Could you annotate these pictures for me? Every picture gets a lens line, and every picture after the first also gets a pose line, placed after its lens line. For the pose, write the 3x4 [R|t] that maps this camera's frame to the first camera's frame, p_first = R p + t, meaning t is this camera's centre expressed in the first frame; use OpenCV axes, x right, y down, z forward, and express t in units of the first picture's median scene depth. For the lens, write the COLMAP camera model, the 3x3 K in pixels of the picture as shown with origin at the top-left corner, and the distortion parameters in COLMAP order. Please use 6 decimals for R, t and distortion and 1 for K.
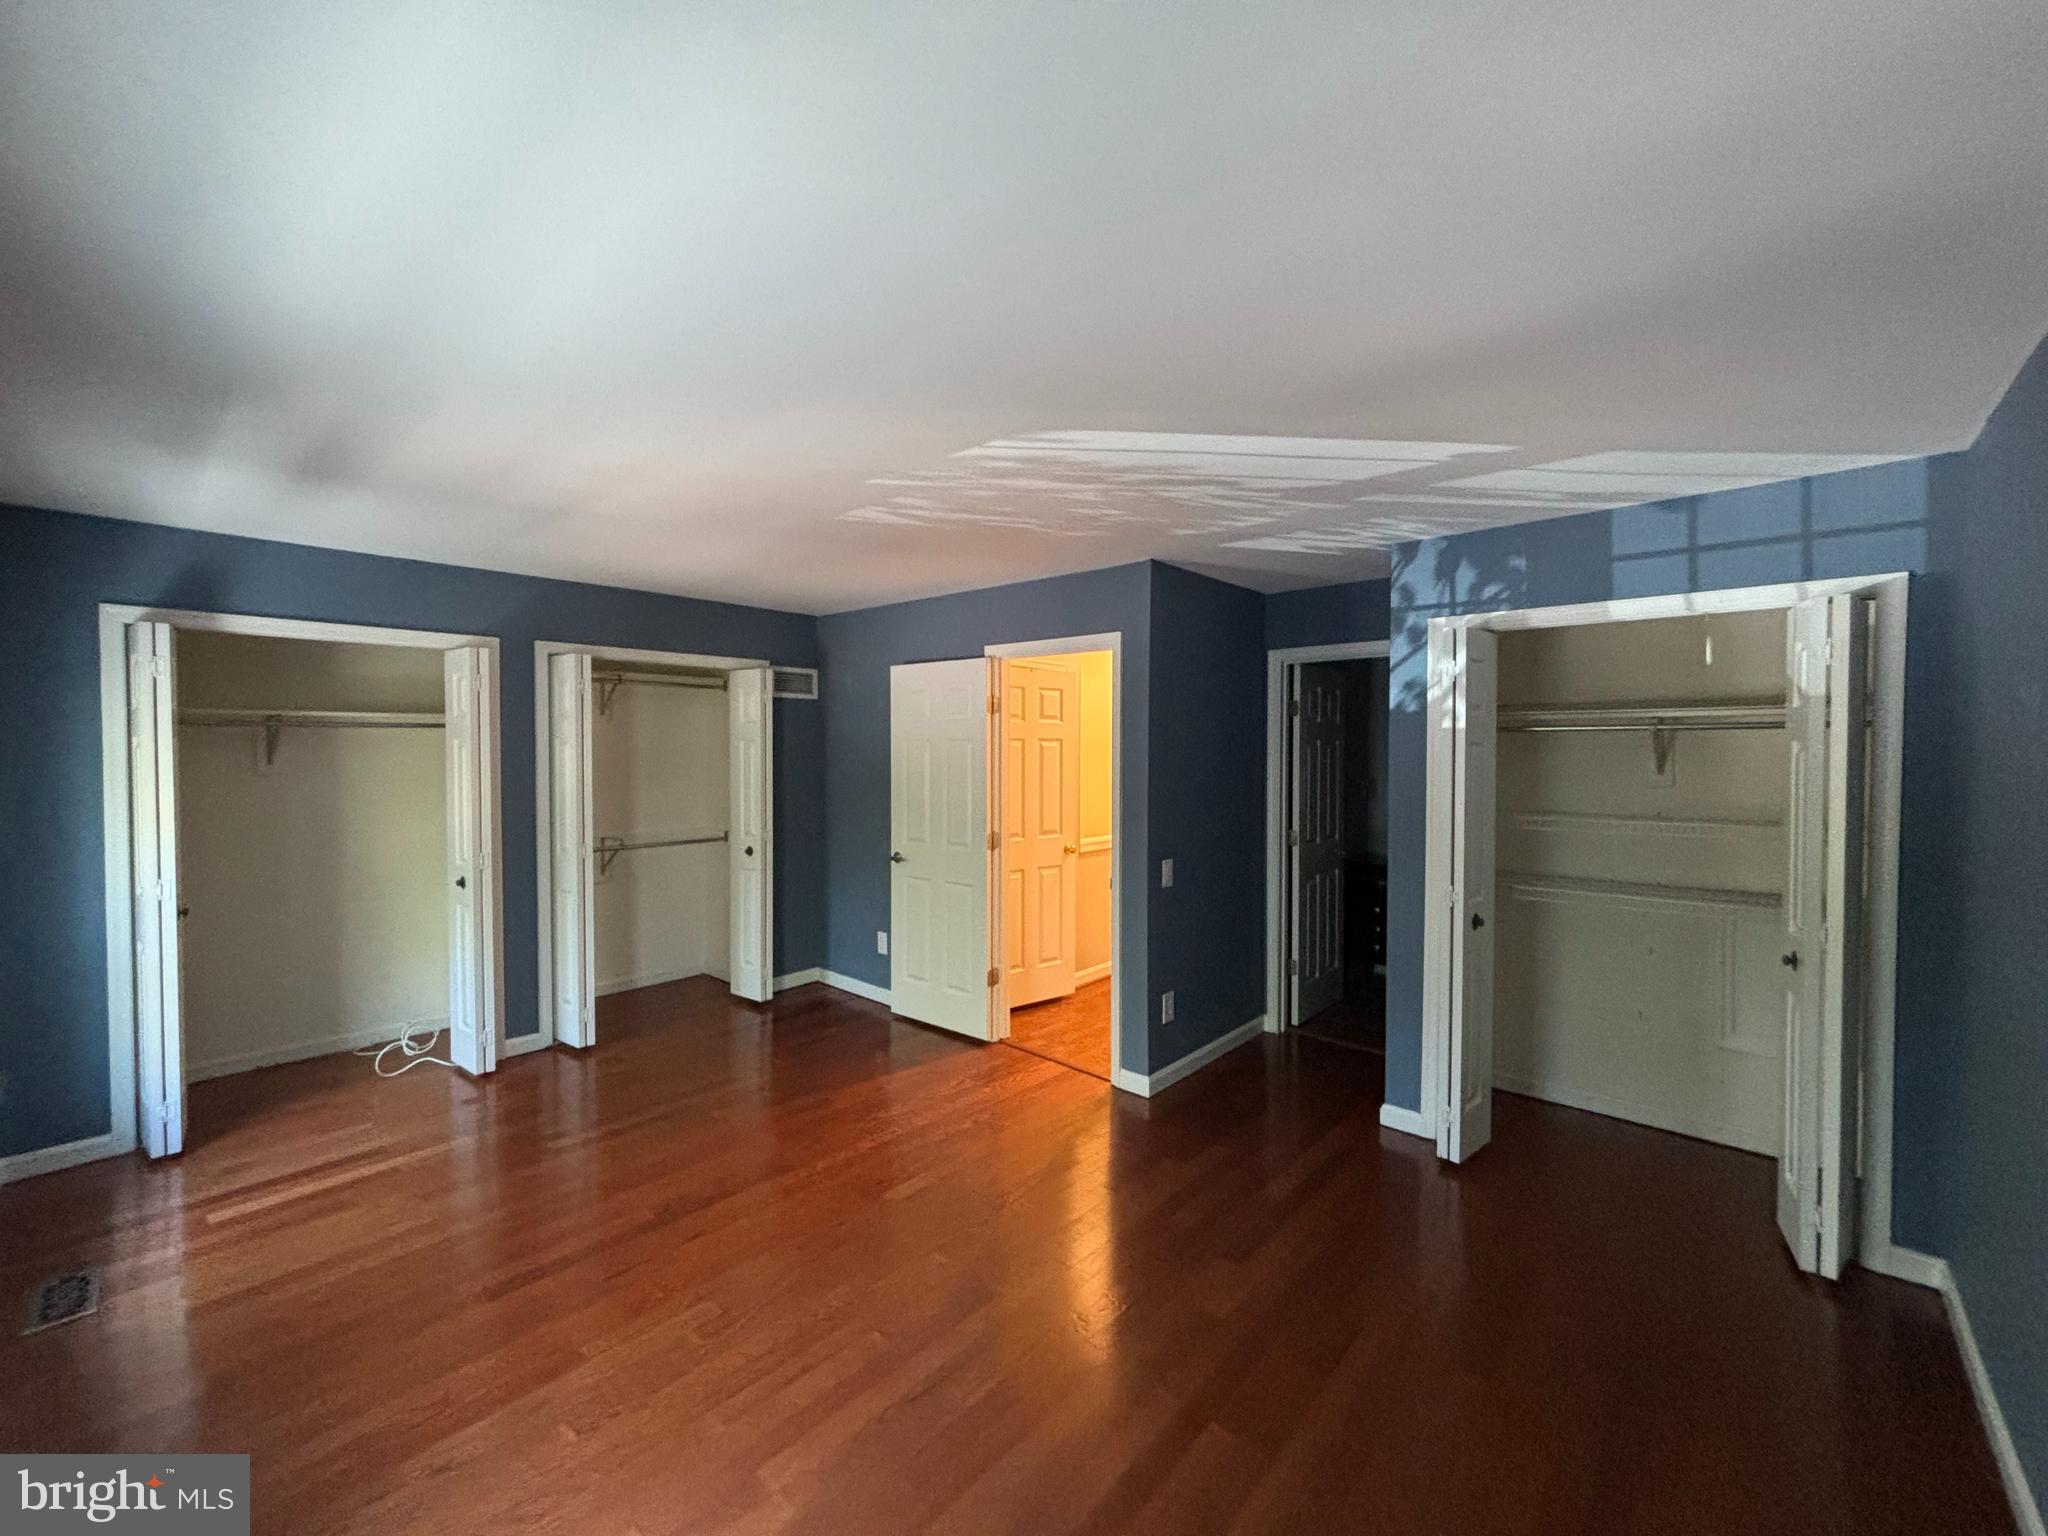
lens RADIAL K [[825.3, 0, 1022.1], [0, 825.3, 758.4], [0, 0, 1]] dist [0.003035, -0.001089]
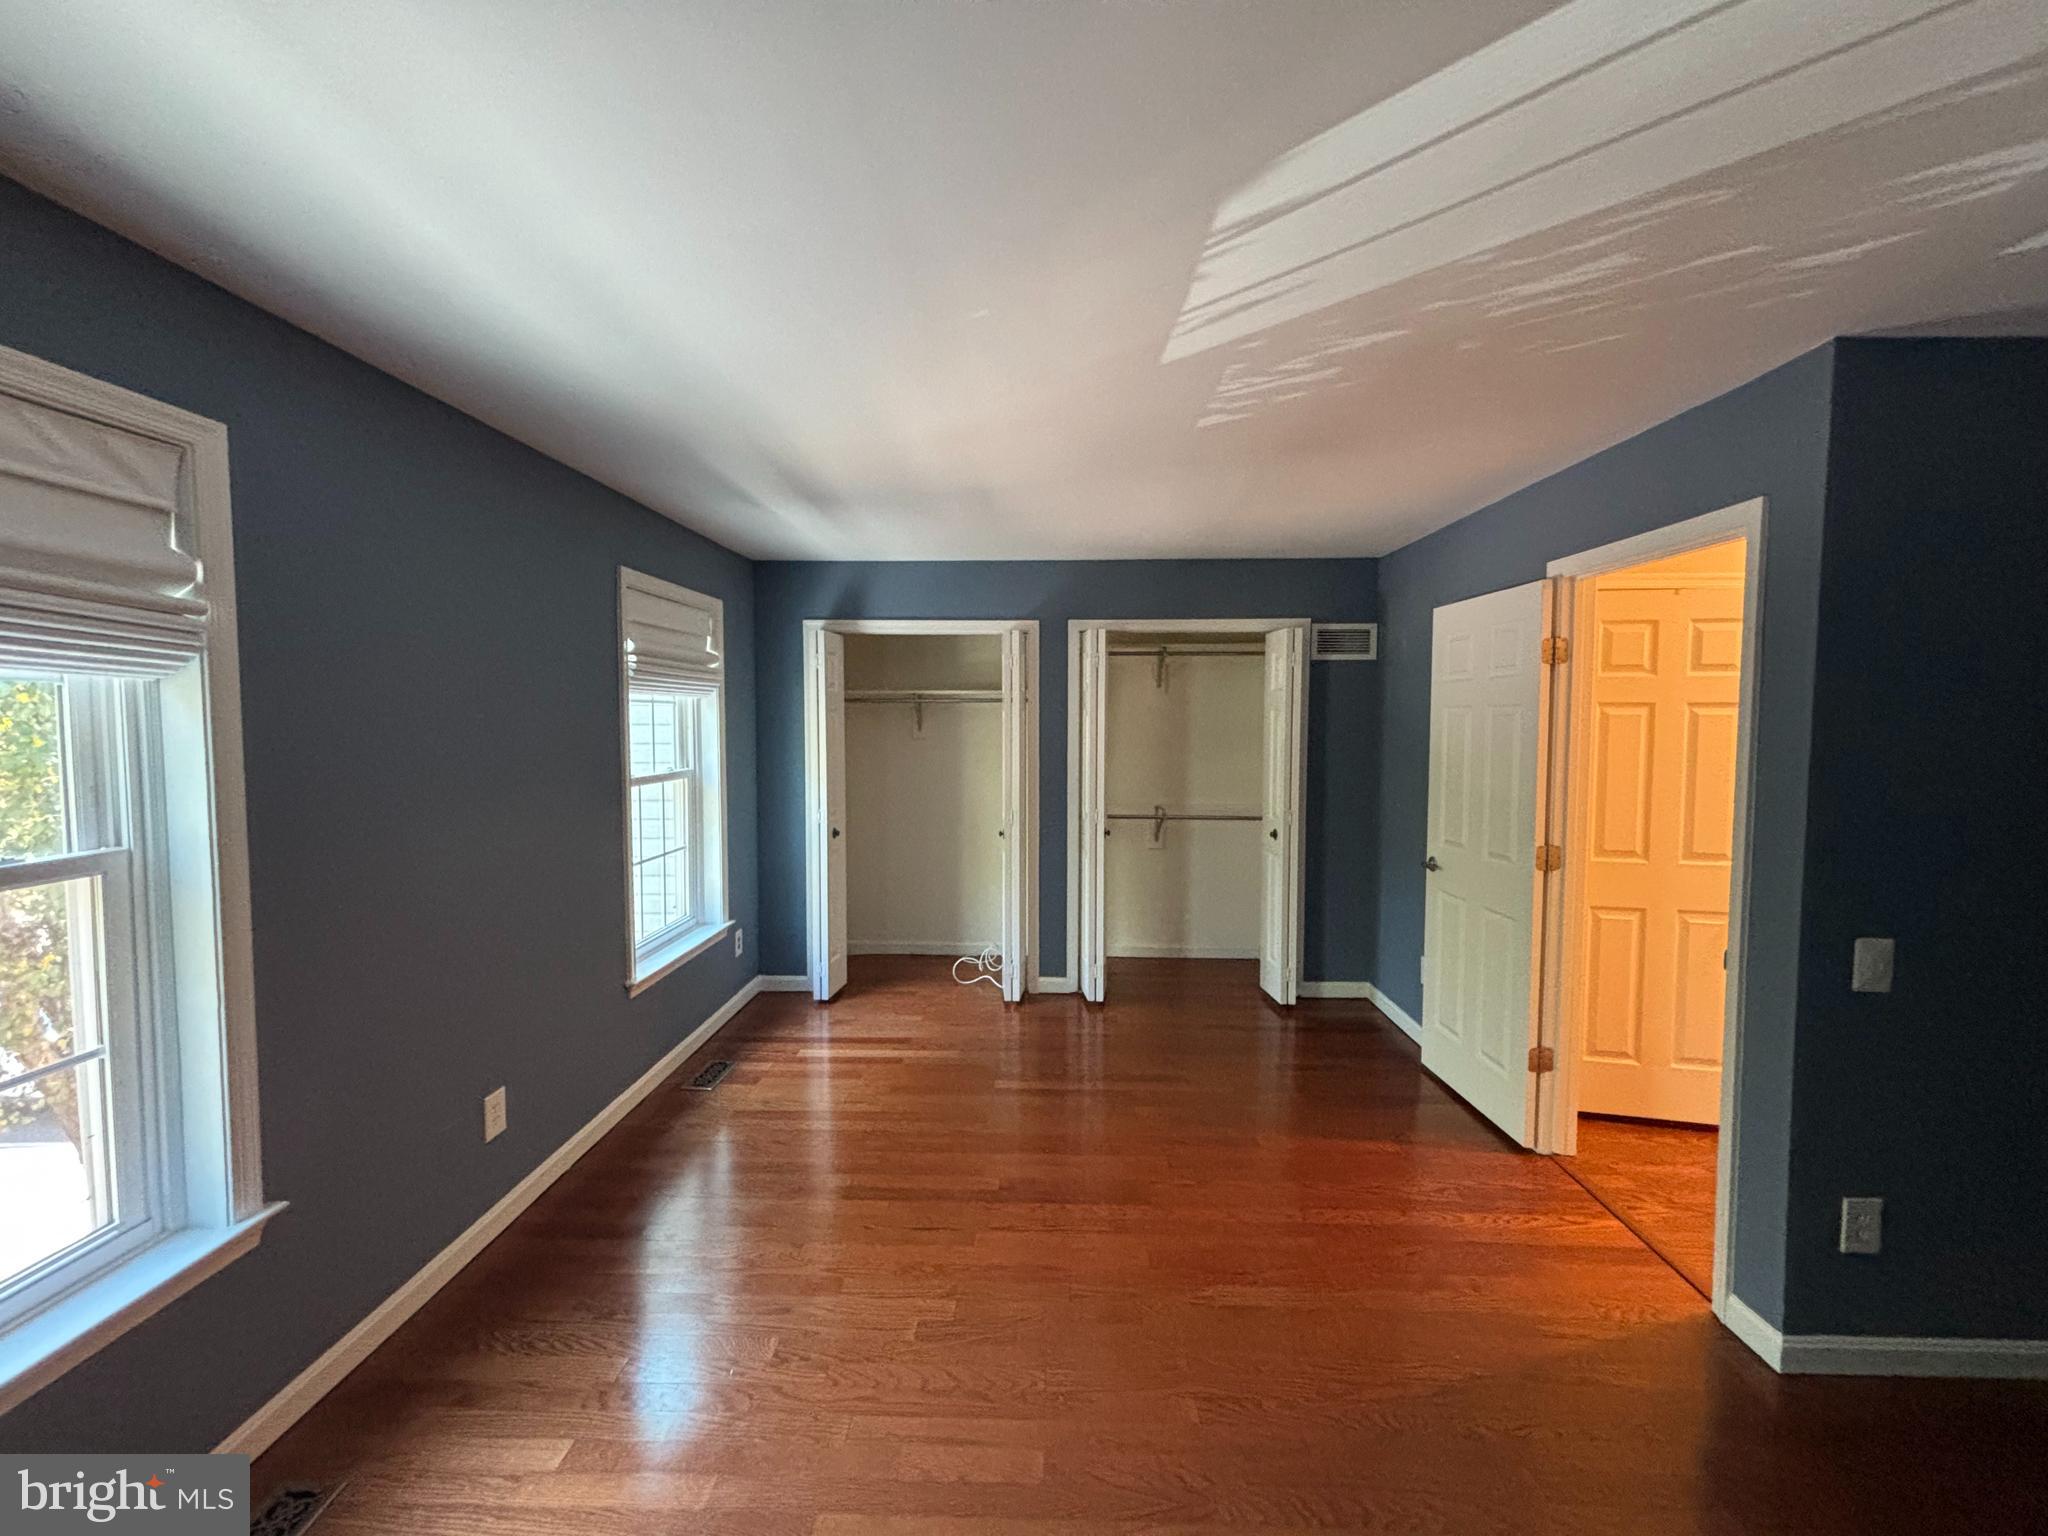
lens RADIAL K [[825.3, 0, 1044.9], [0, 825.3, 766.1], [0, 0, 1]] dist [0.003035, -0.001089]
pose [[0.639985, 0.042013, -0.767238, 0.216434], [-0.011421, 0.998914, 0.045172, 0.000959], [0.768302, -0.020147, 0.639770, 0.268879]]
